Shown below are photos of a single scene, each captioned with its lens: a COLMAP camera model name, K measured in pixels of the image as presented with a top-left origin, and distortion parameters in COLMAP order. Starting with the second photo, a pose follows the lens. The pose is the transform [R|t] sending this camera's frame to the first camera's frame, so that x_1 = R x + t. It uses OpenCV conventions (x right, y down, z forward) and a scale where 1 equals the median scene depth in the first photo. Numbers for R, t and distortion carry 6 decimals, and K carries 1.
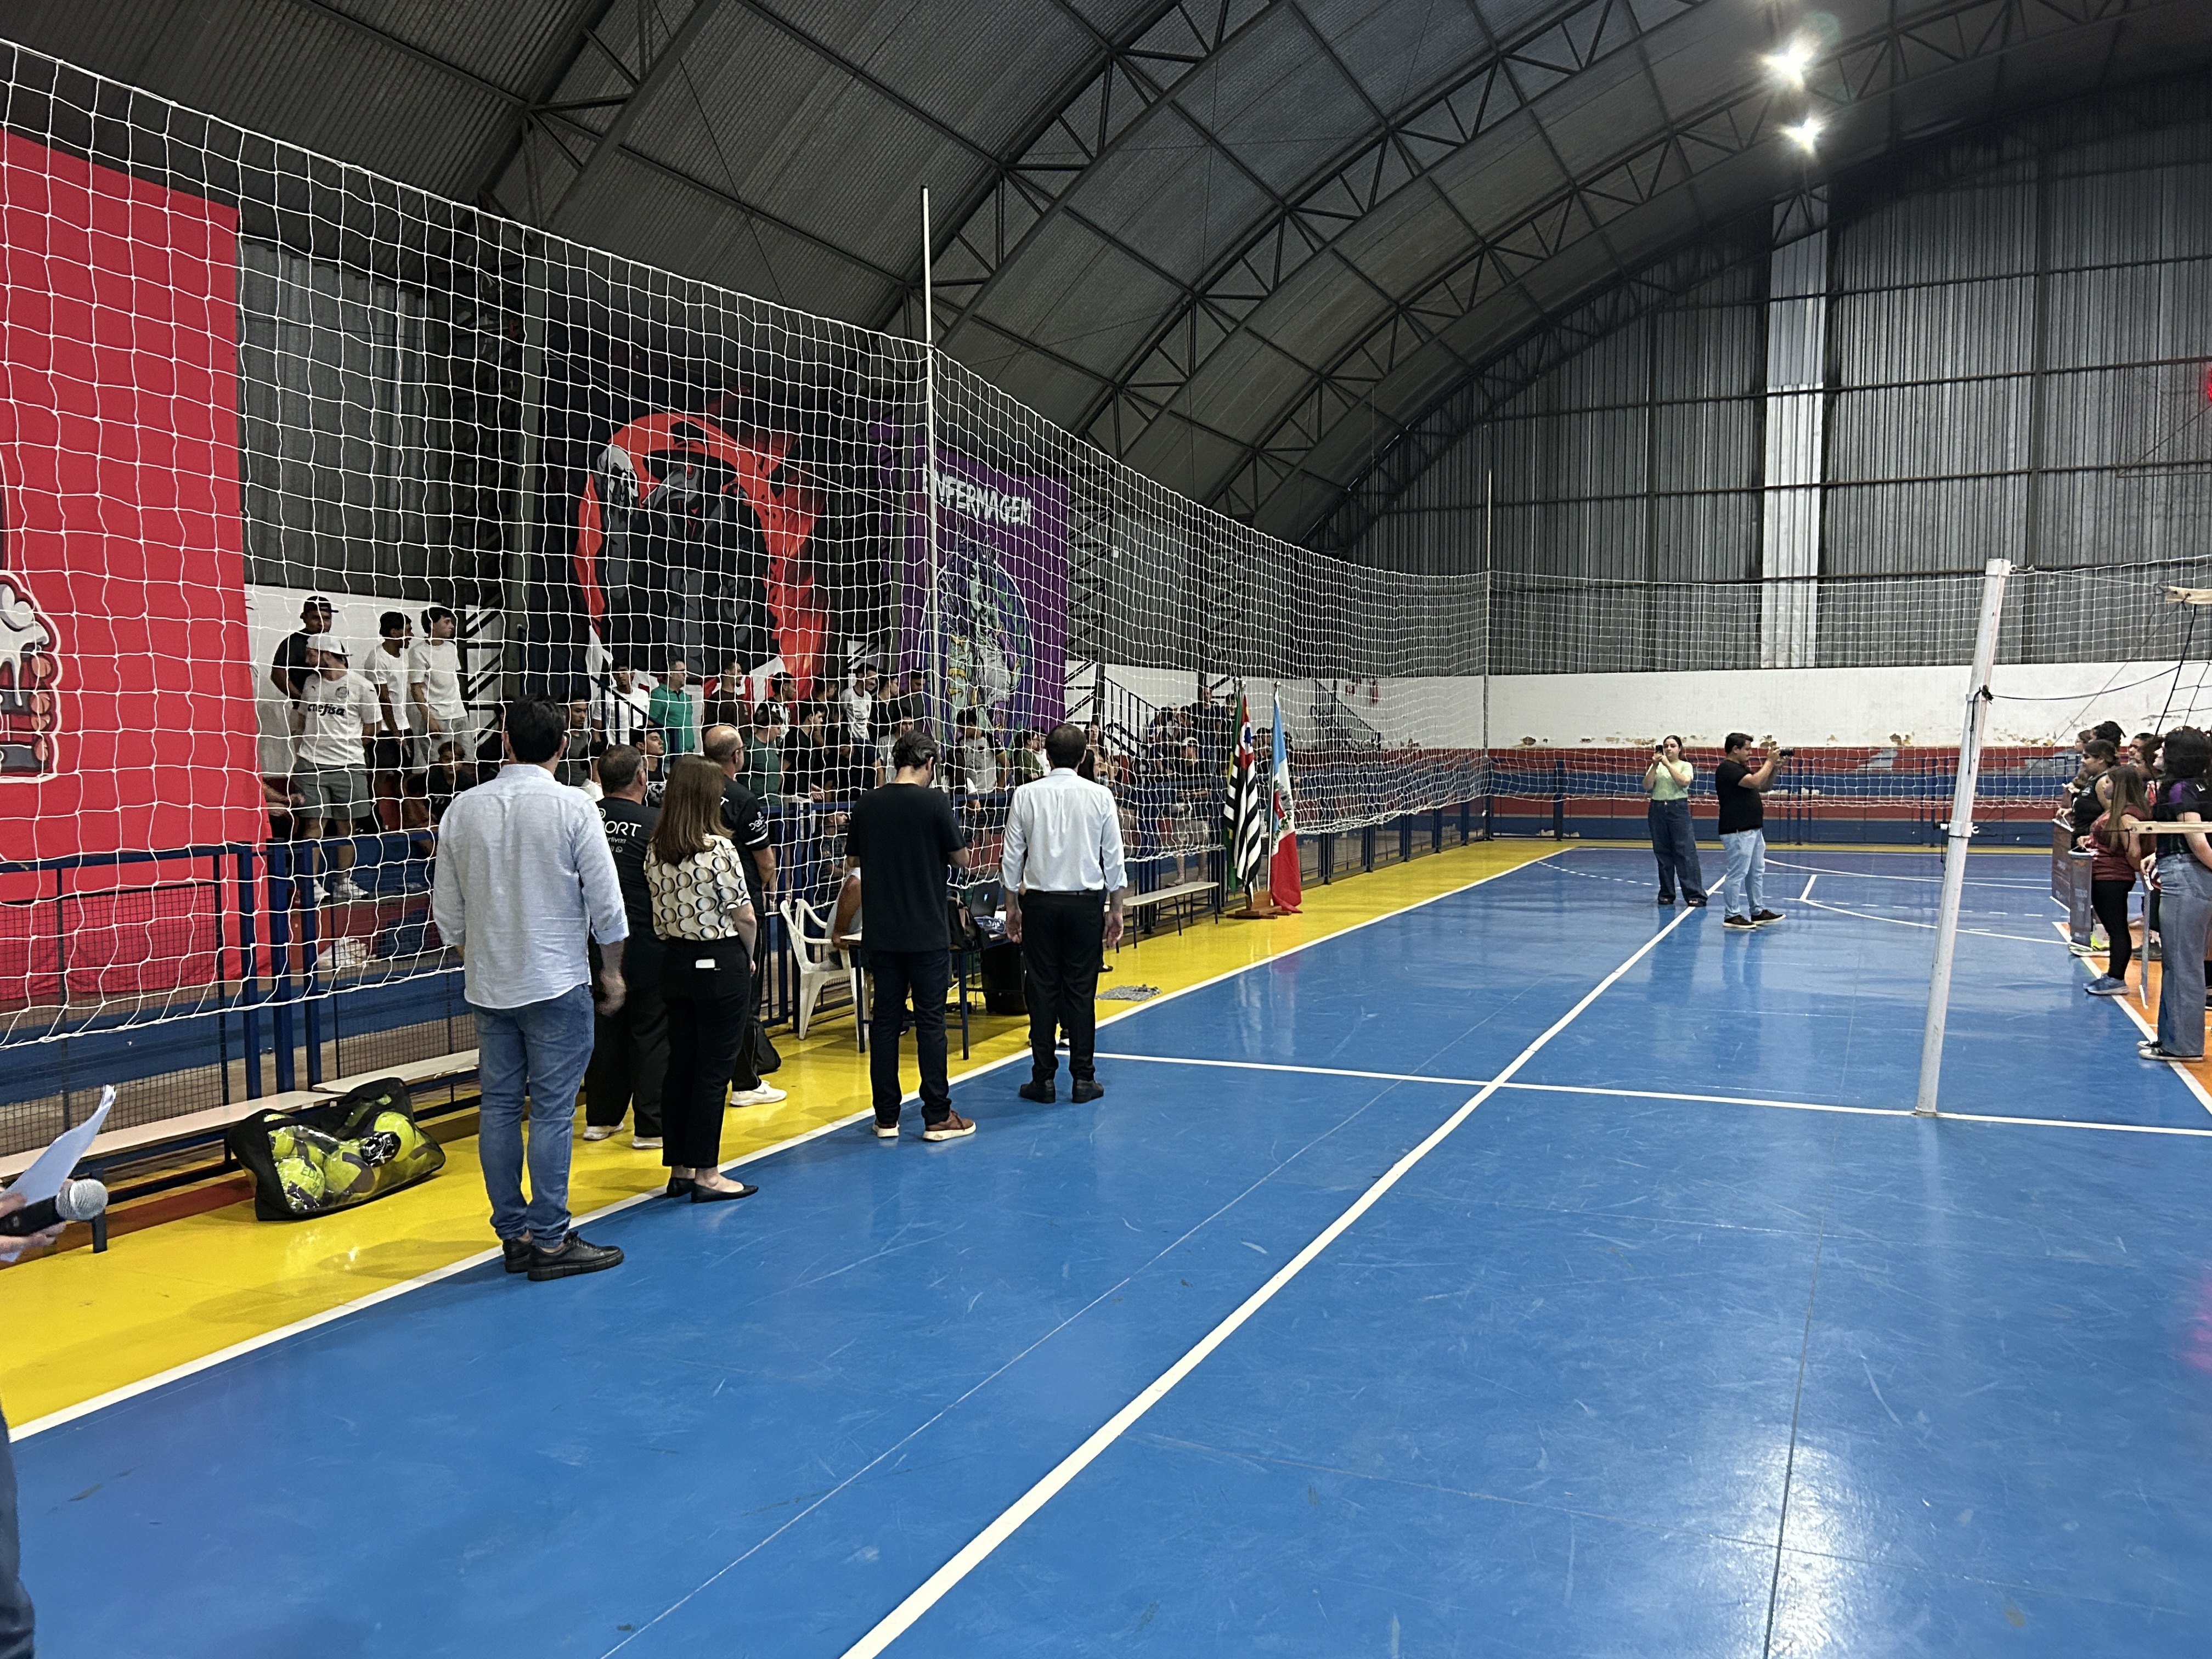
lens RADIAL K [[1715.0, 0, 1047.4], [0, 1715.0, 874.2], [0, 0, 1]] dist [0.042005, -0.051476]
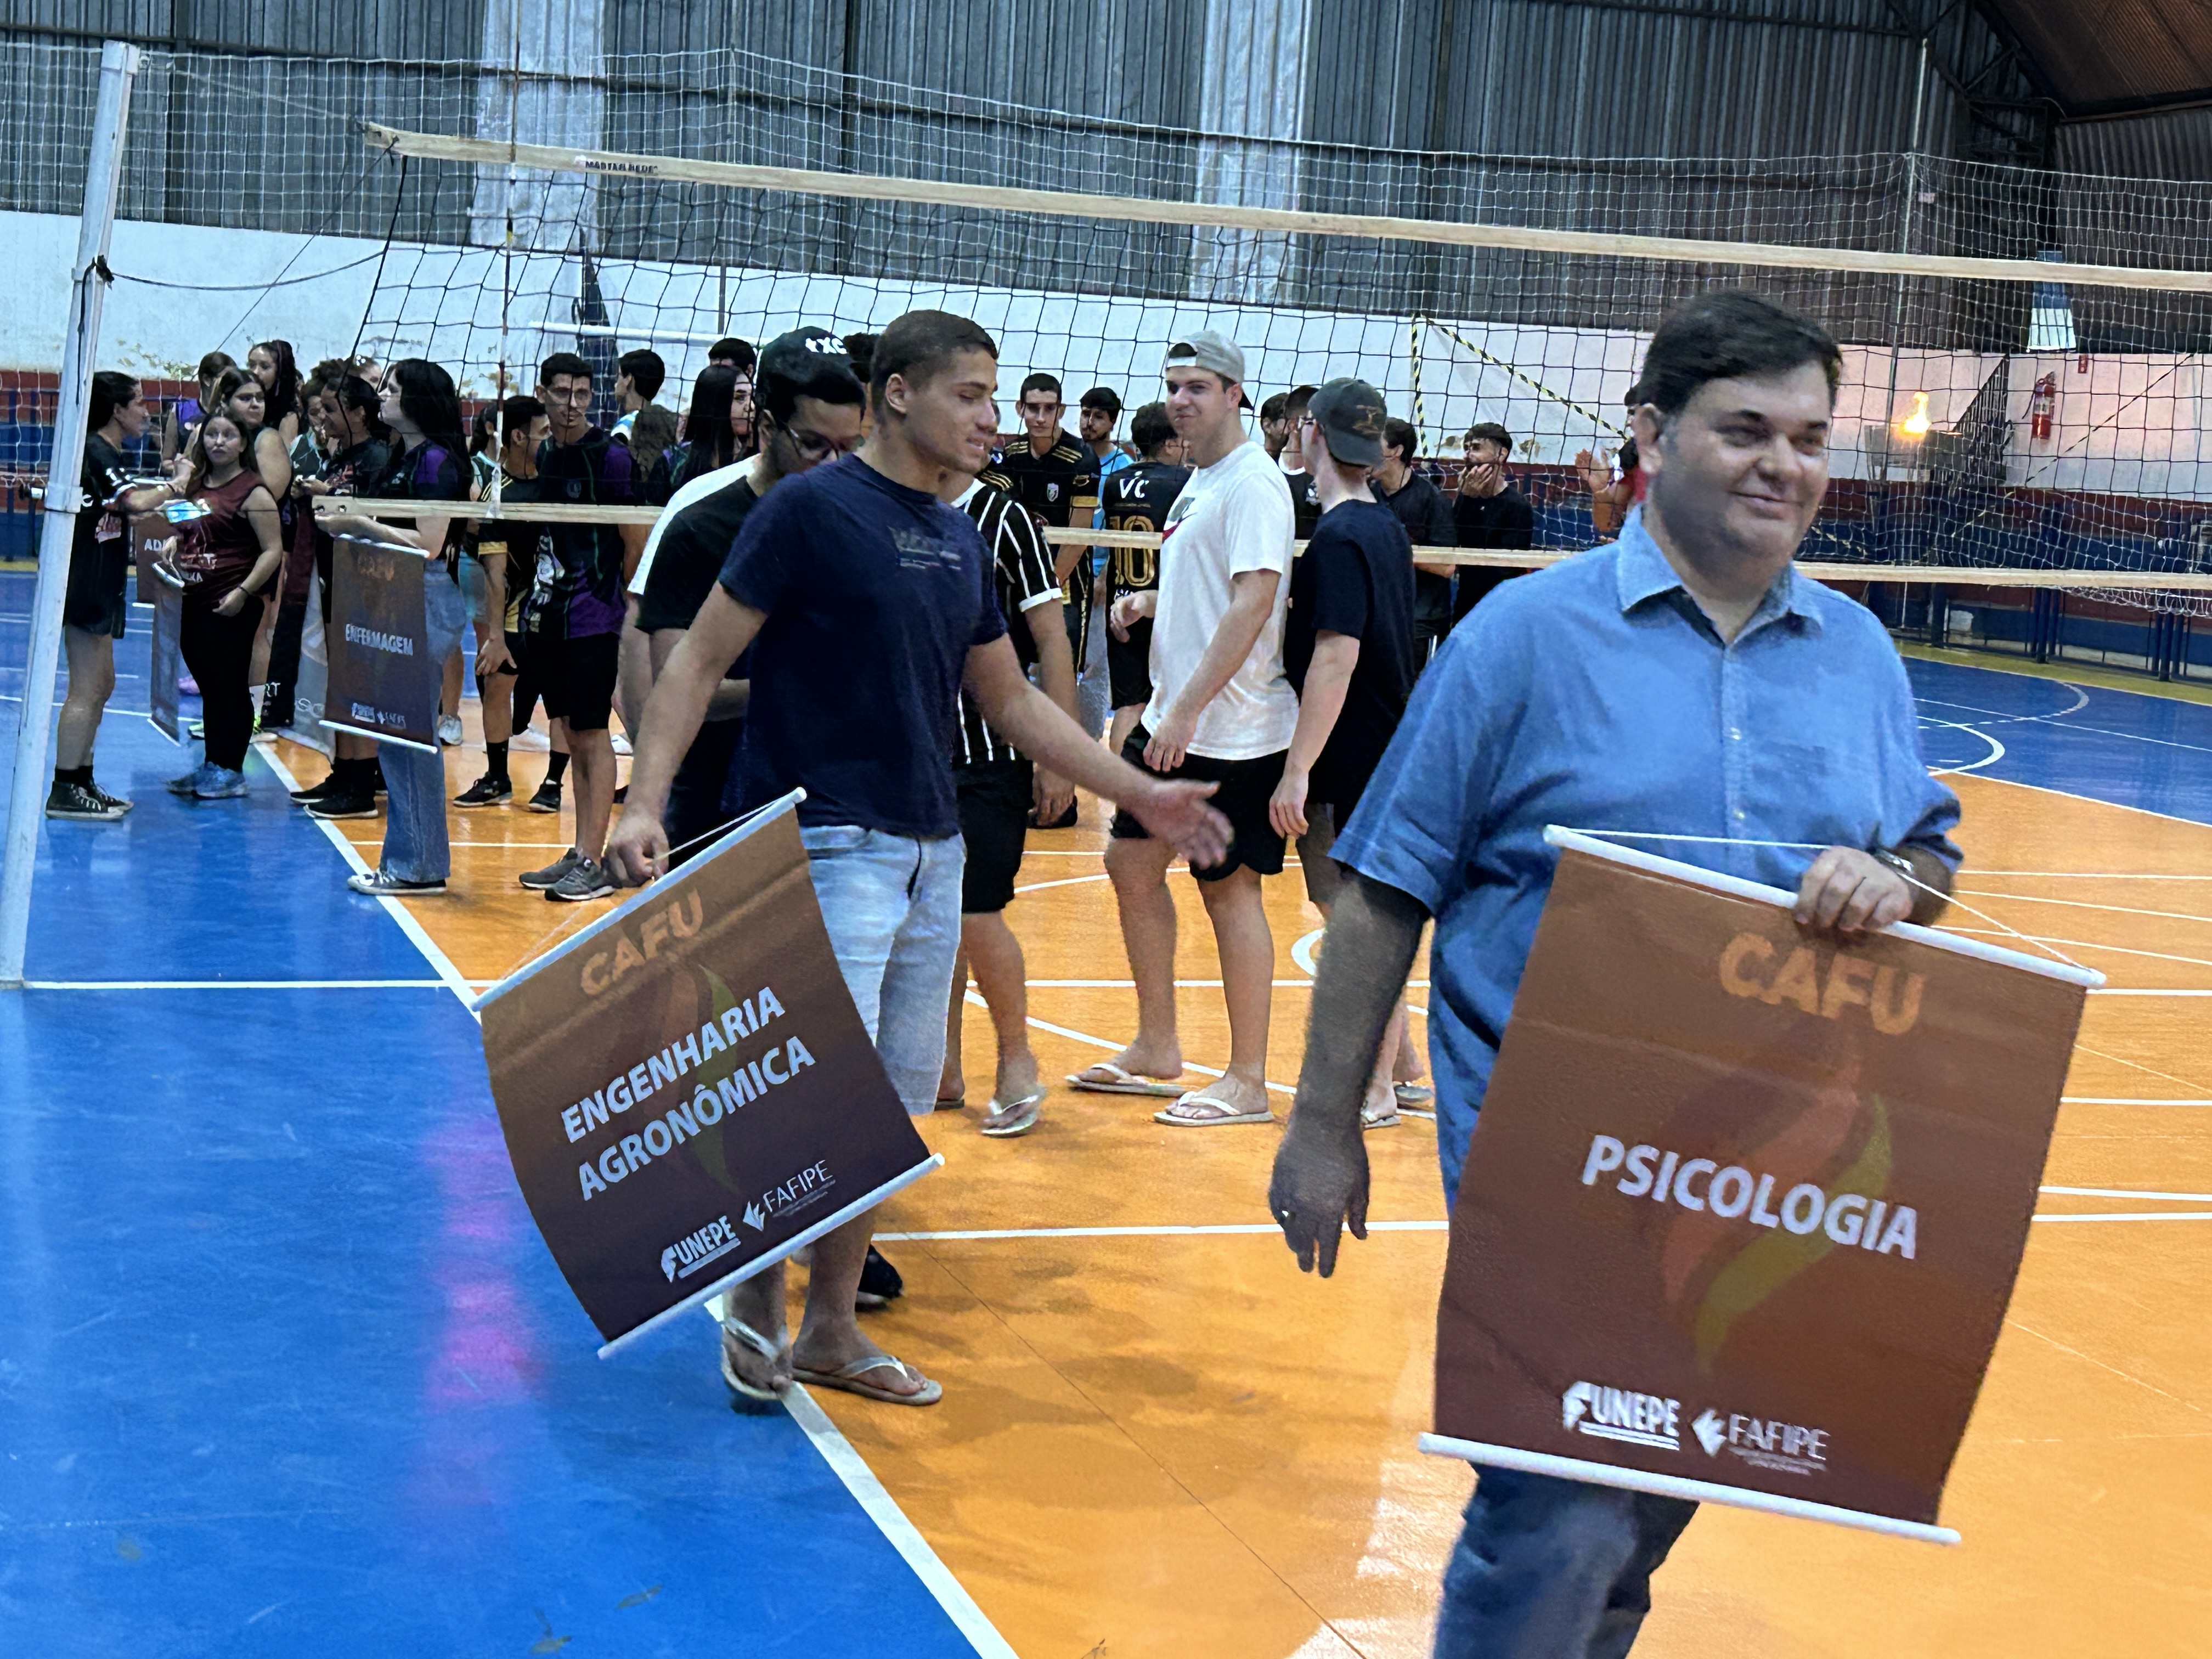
lens RADIAL K [[3745.7, 0, 1104.7], [0, 3745.7, 818.4], [0, 0, 1]] dist [0.093201, 0.000000]
pose [[0.727265, -0.018541, 0.686106, -0.095799], [-0.016283, 0.998888, 0.044253, 0.019951], [-0.686163, -0.043356, 0.726154, -0.177714]]
